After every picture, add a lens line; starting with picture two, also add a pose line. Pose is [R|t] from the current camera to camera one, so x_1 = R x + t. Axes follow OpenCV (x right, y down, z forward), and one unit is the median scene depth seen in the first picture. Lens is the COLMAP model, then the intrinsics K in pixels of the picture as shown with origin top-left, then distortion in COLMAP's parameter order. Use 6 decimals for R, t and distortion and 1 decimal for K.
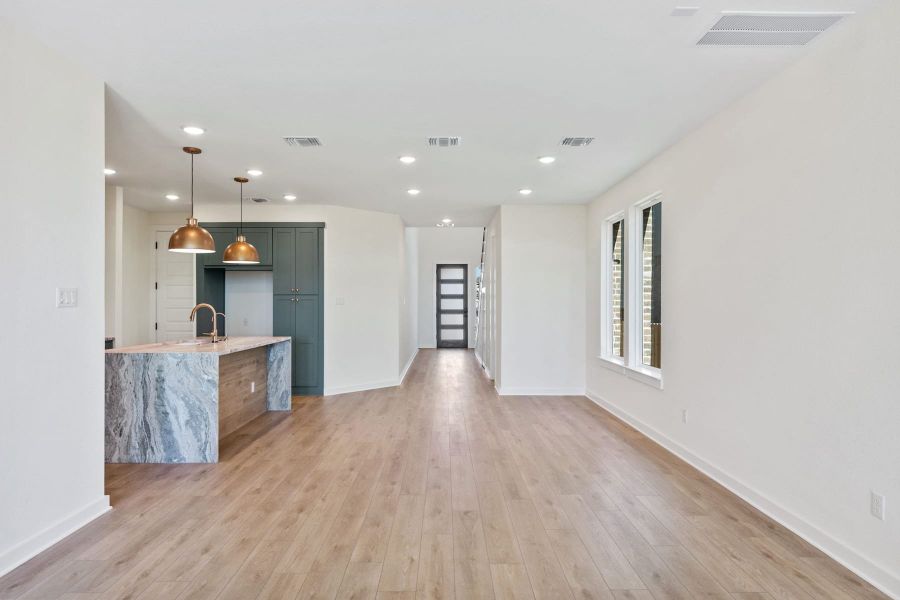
lens RADIAL K [[530.6, 0, 449.0], [0, 530.6, 302.5], [0, 0, 1]] dist [-0.000559, -0.000204]
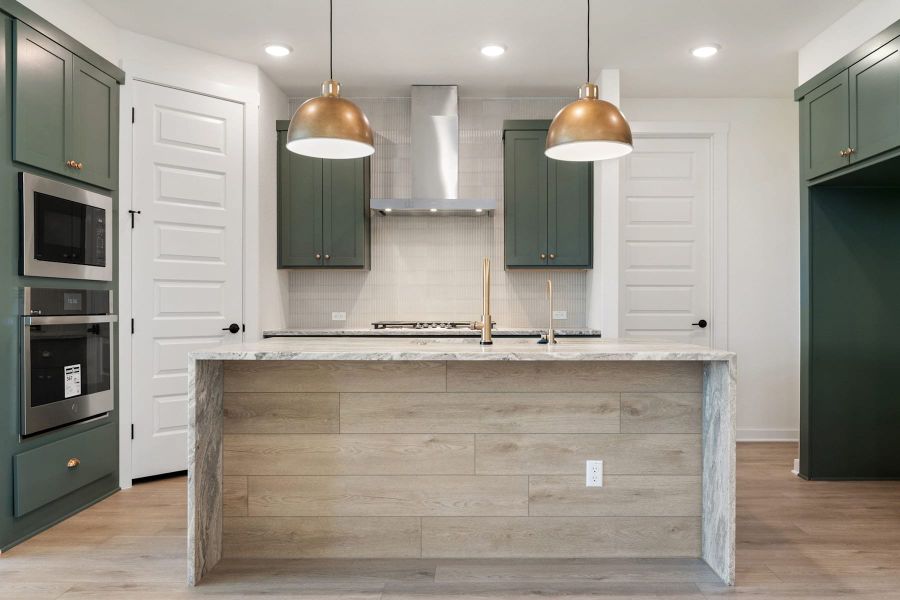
lens RADIAL K [[667.7, 0, 475.1], [0, 667.7, 300.6], [0, 0, 1]] dist [-0.004101, -0.002831]
pose [[-0.004210, -0.002974, -0.999987, 0.124254], [-0.000527, 0.999995, -0.002972, 0.041532], [0.999991, 0.000514, -0.004212, 1.028568]]
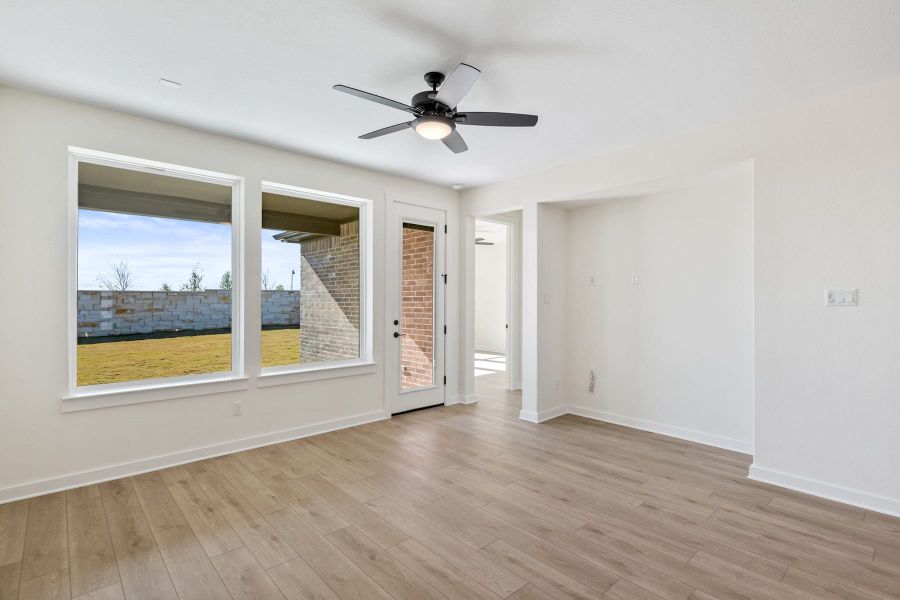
lens RADIAL K [[435.1, 0, 446.4], [0, 435.1, 298.4], [0, 0, 1]] dist [-0.001824, -0.000937]
pose [[-0.748424, -0.002333, -0.663216, 0.316596], [-0.004414, 0.999989, 0.001464, -0.003434], [0.663206, 0.004023, -0.748426, 0.642063]]
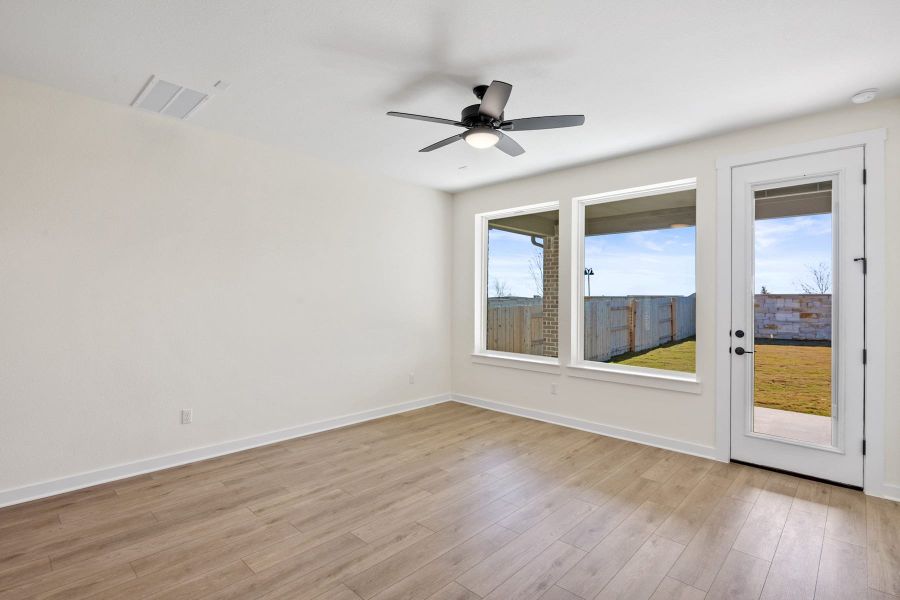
lens RADIAL K [[435.1, 0, 446.4], [0, 435.1, 298.4], [0, 0, 1]] dist [-0.001824, -0.000937]
pose [[-0.719954, -0.006911, 0.693987, -0.356508], [-0.007291, 0.999971, 0.002394, -0.003016], [-0.693984, -0.003336, -0.719983, 0.666908]]
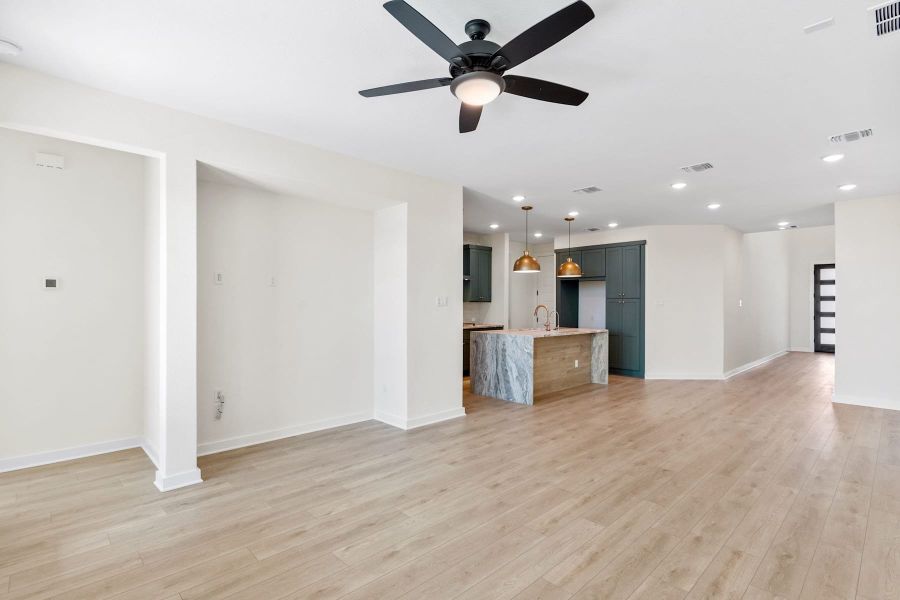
lens RADIAL K [[435.1, 0, 446.4], [0, 435.1, 298.4], [0, 0, 1]] dist [-0.001824, -0.000937]
pose [[0.684938, -0.006451, -0.728573, 0.271747], [-0.002976, 0.999928, -0.011651, -0.000411], [0.728595, 0.010149, 0.684869, -0.060338]]
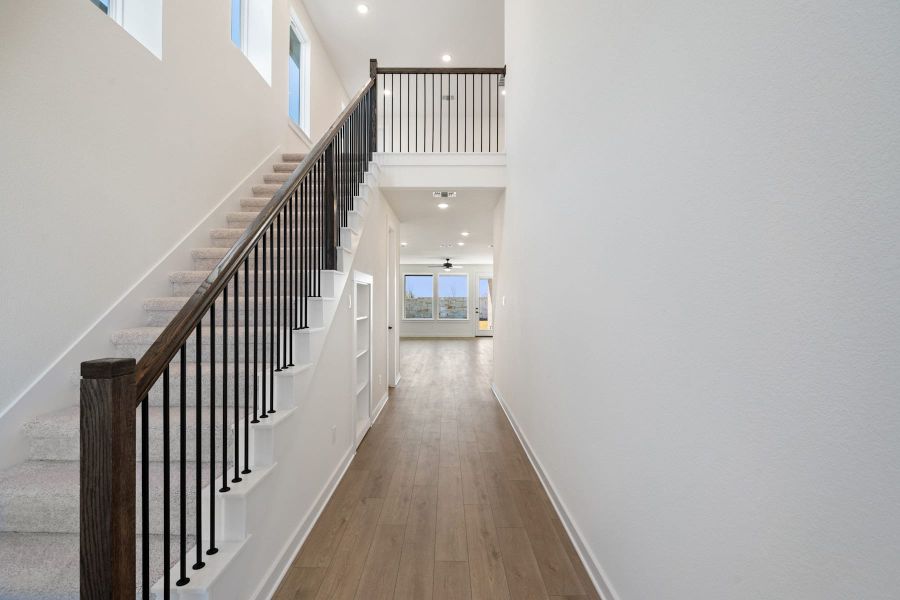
lens RADIAL K [[424.0, 0, 450.1], [0, 424.0, 297.1], [0, 0, 1]] dist [-0.002404, -0.000982]
pose [[-0.999992, -0.001223, -0.003901, -0.012973], [-0.001208, 0.999992, -0.003803, -0.016837], [0.003906, -0.003799, -0.999985, 2.863824]]
